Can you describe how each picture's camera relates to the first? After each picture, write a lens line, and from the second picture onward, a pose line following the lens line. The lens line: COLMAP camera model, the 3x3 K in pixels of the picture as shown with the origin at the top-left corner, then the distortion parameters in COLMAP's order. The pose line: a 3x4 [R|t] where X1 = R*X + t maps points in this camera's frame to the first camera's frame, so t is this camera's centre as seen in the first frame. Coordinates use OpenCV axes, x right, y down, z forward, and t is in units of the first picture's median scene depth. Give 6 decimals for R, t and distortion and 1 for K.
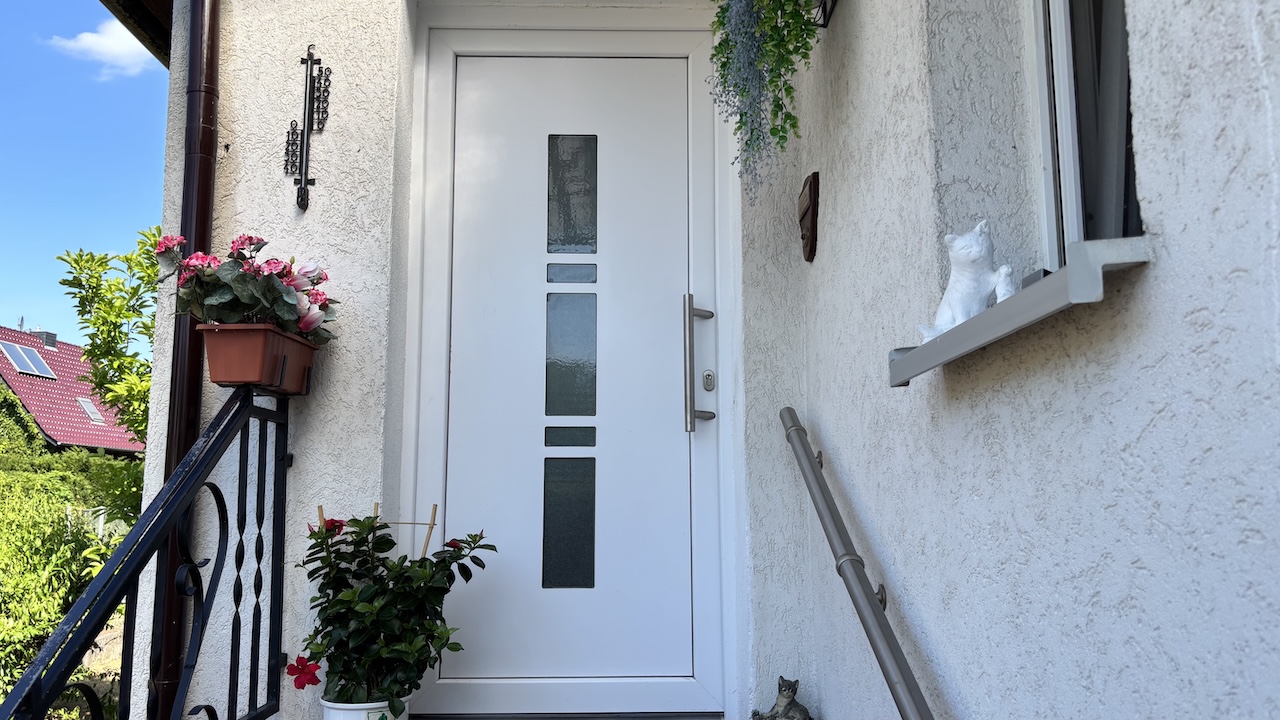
lens RADIAL K [[961.0, 0, 645.8], [0, 961.0, 365.2], [0, 0, 1]] dist [0.042597, -0.046860]
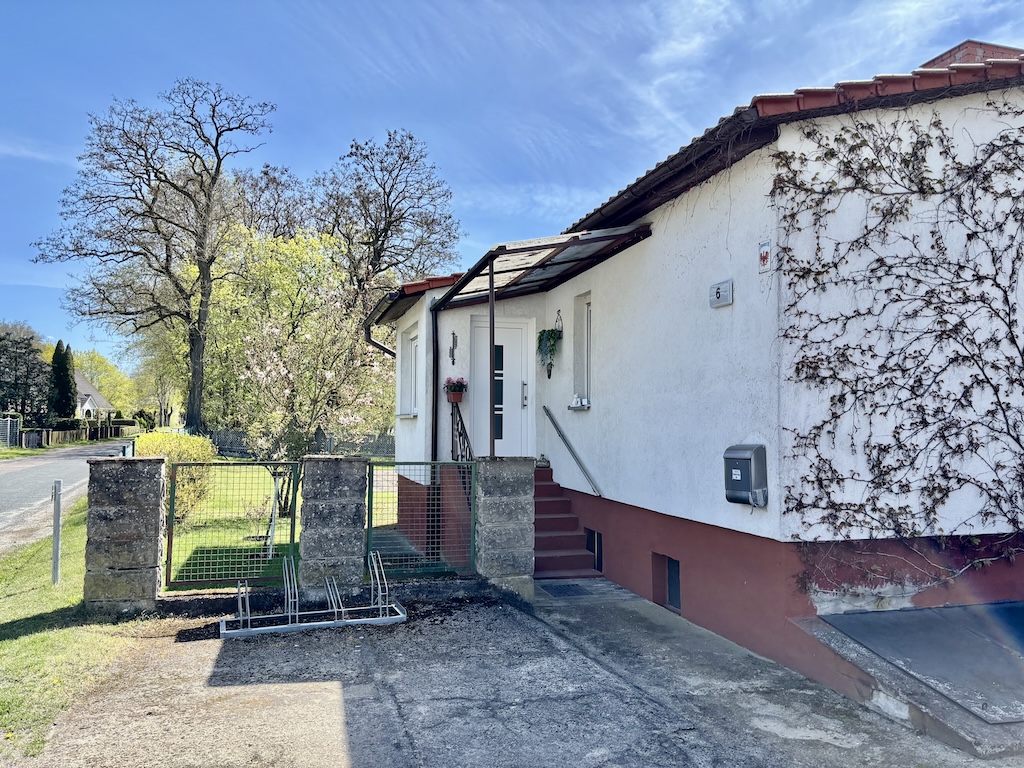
lens RADIAL K [[763.5, 0, 508.3], [0, 763.5, 389.9], [0, 0, 1]] dist [0.015903, -0.027001]
pose [[0.968554, 0.014521, 0.248378, -1.055332], [-0.041724, 0.993637, 0.104614, -0.457222], [-0.245278, -0.111688, 0.962998, -2.910959]]
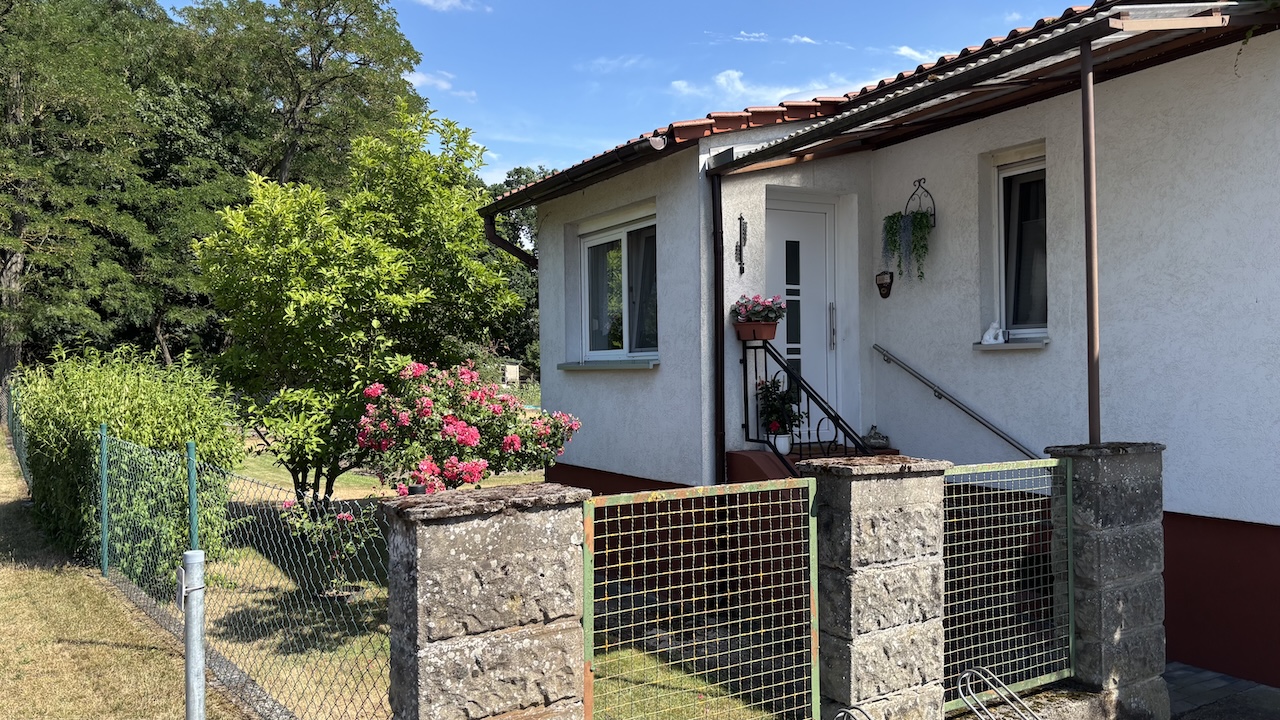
lens RADIAL K [[961.0, 0, 640.2], [0, 961.0, 368.7], [0, 0, 1]] dist [0.042597, -0.046860]
pose [[0.877927, -0.013990, 0.478589, -1.969015], [-0.057600, 0.989227, 0.134578, -0.246167], [-0.475316, -0.145717, 0.867664, -1.361644]]
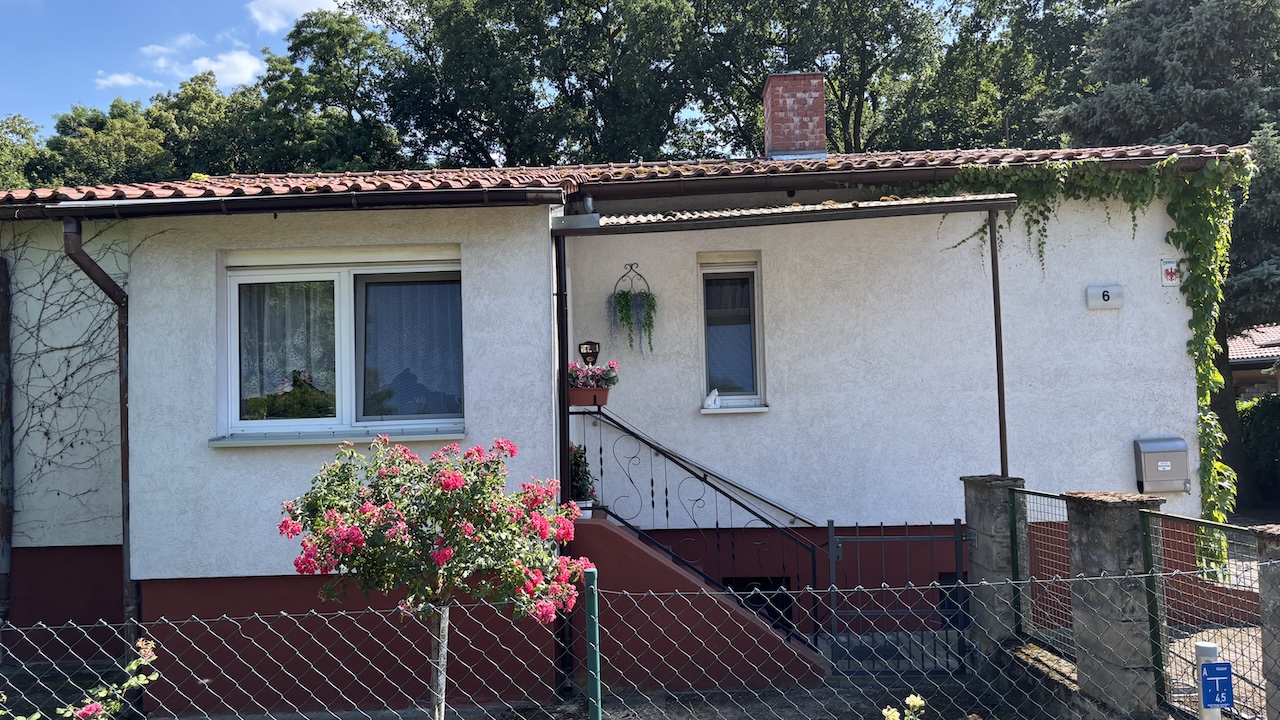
lens RADIAL K [[961.0, 0, 638.9], [0, 961.0, 359.2], [0, 0, 1]] dist [0.042597, -0.046860]
pose [[0.063129, 0.041630, 0.997137, -3.085411], [-0.121930, 0.991967, -0.033694, -0.033889], [-0.990529, -0.119454, 0.067698, 0.563068]]
